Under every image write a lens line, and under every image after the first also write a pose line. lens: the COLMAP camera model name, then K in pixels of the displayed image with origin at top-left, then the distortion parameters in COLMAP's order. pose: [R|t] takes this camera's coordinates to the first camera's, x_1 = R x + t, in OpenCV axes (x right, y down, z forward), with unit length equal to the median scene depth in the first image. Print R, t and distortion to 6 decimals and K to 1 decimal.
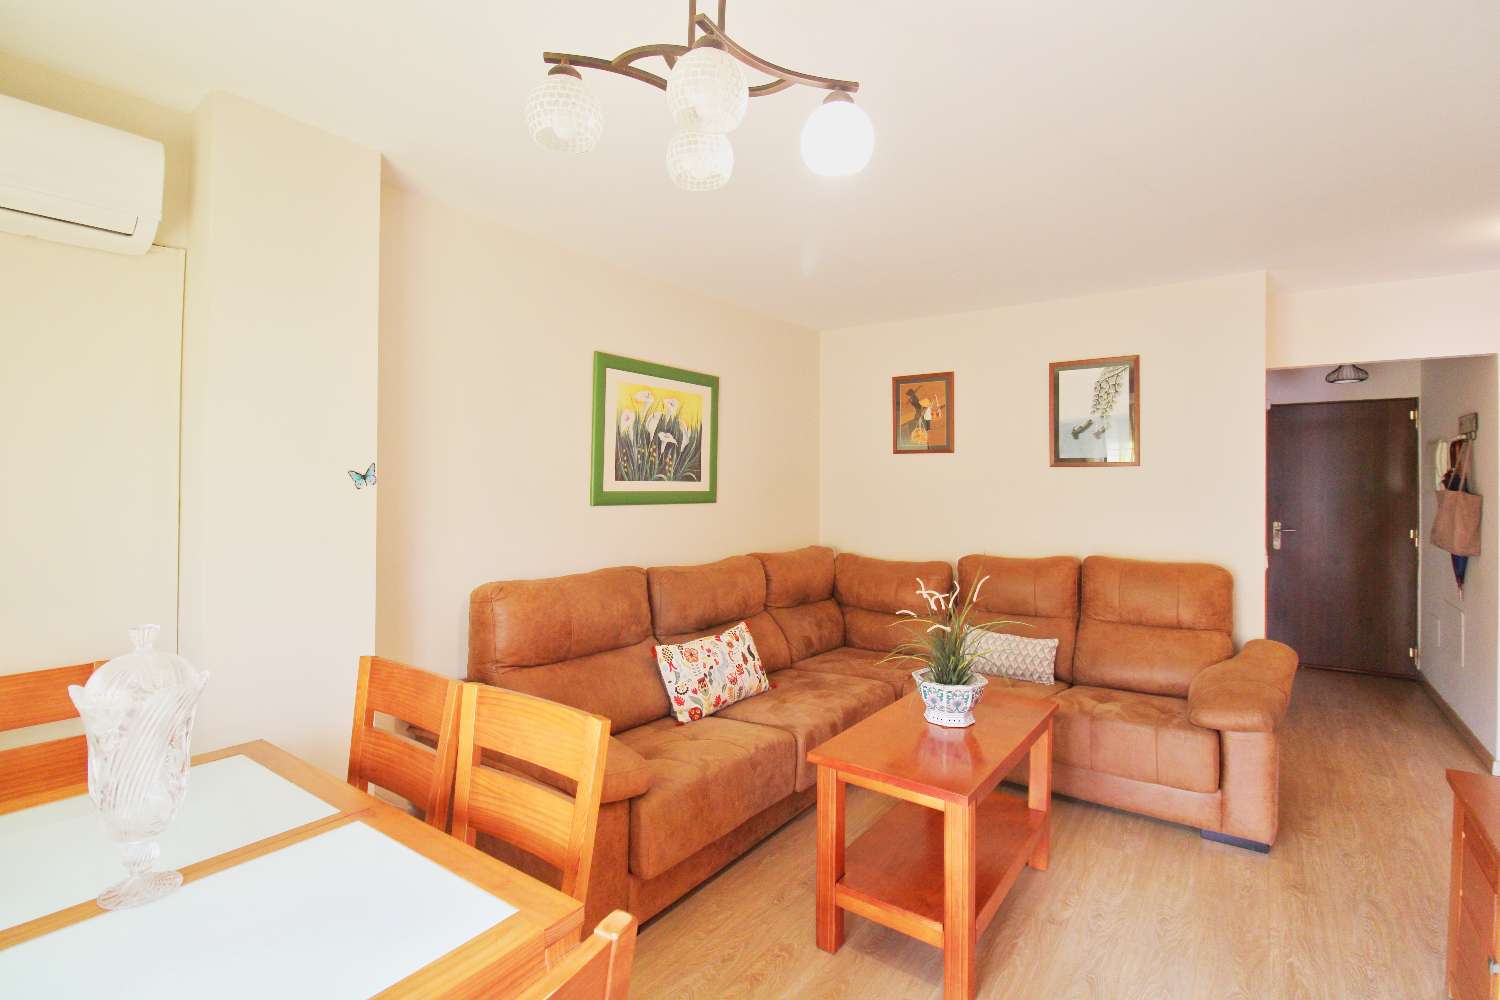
lens RADIAL K [[698.1, 0, 749.8], [0, 698.1, 486.7], [0, 0, 1]] dist [-0.000469, -0.011651]
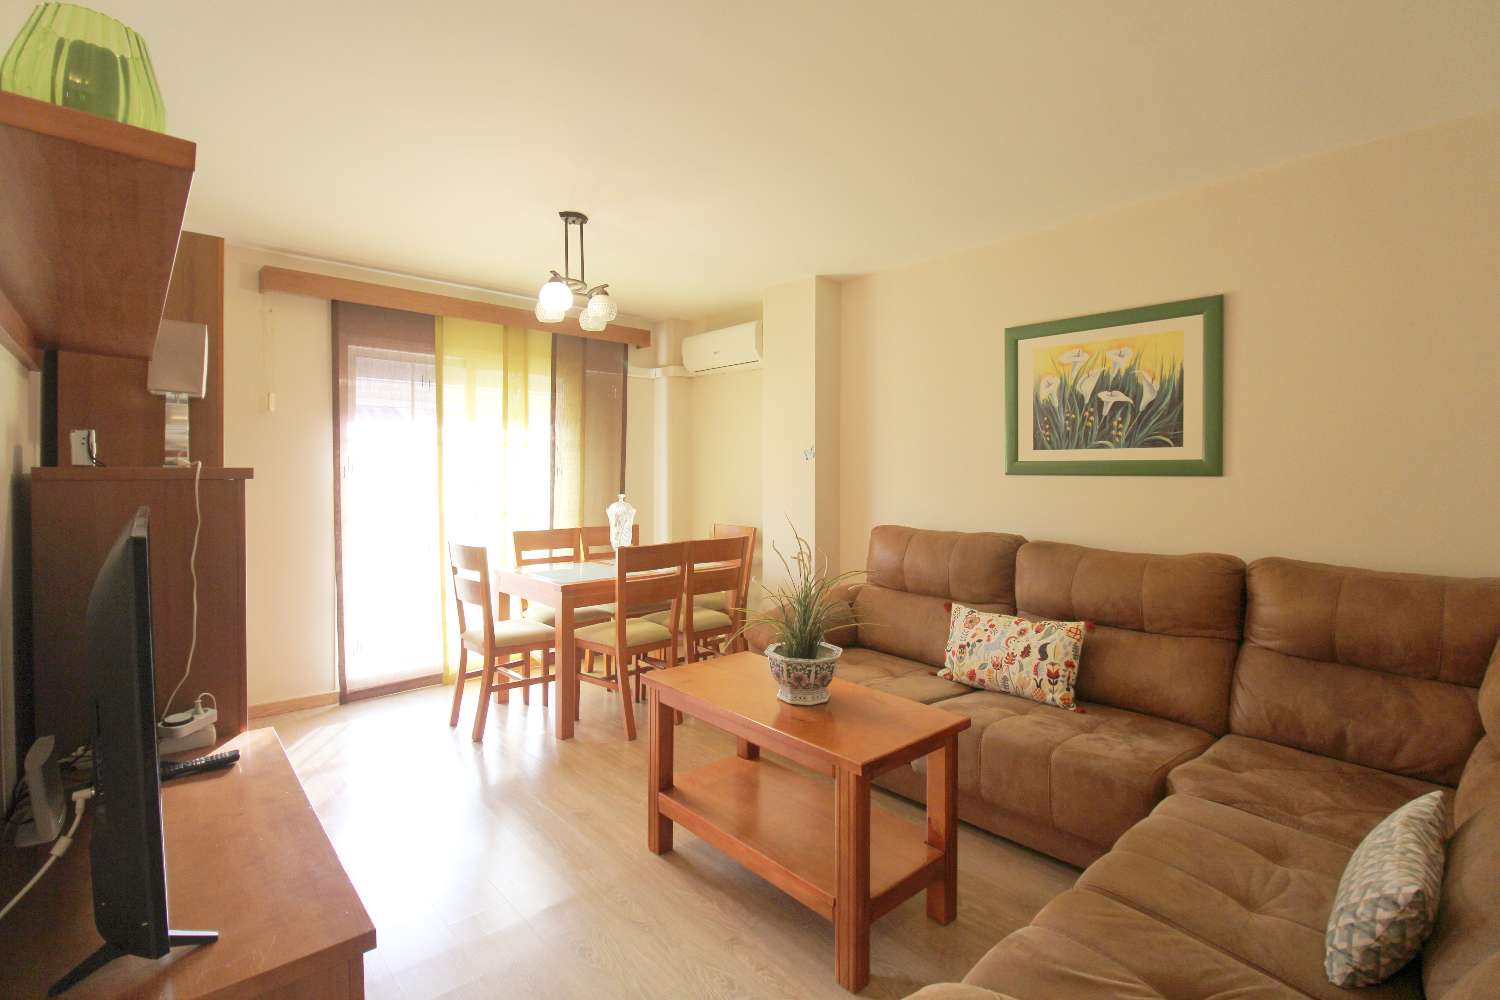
lens RADIAL K [[698.1, 0, 746.7], [0, 698.1, 488.7], [0, 0, 1]] dist [-0.000469, -0.011651]
pose [[-0.214106, 0.012448, -0.976731, 0.829350], [-0.011432, 0.999818, 0.015248, 0.034339], [0.976743, 0.014430, -0.213925, 0.779811]]
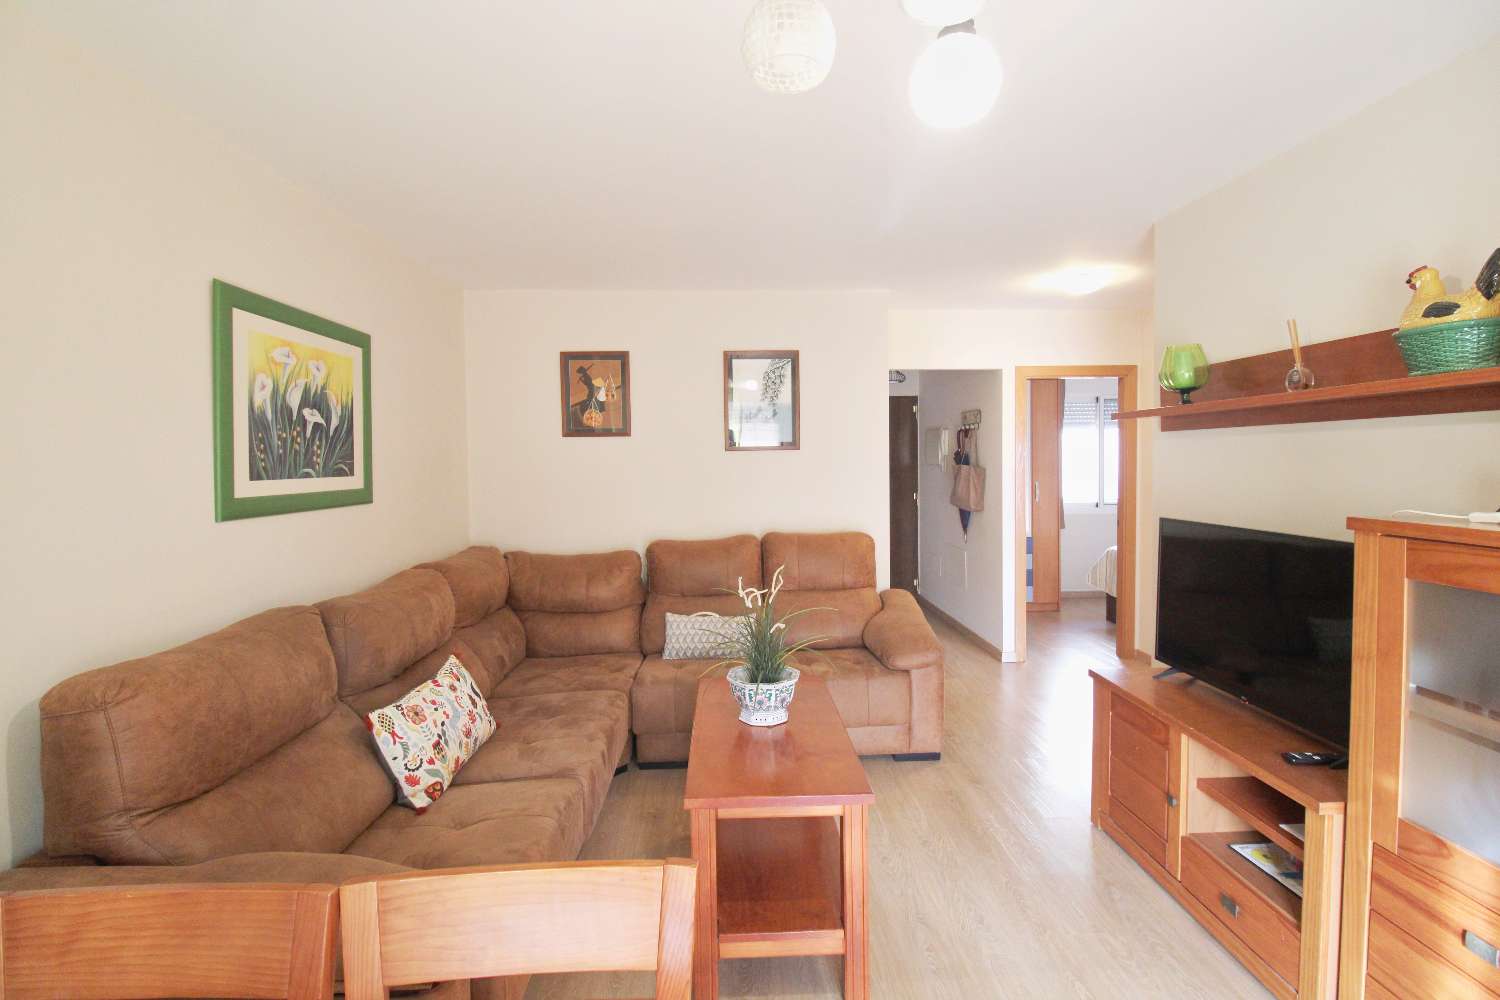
lens RADIAL K [[698.1, 0, 753.7], [0, 698.1, 486.9], [0, 0, 1]] dist [-0.000469, -0.011651]
pose [[0.779845, -0.041776, 0.624576, -0.222625], [0.020280, 0.998933, 0.041494, -0.019601], [-0.625643, -0.019692, 0.779861, 0.178863]]
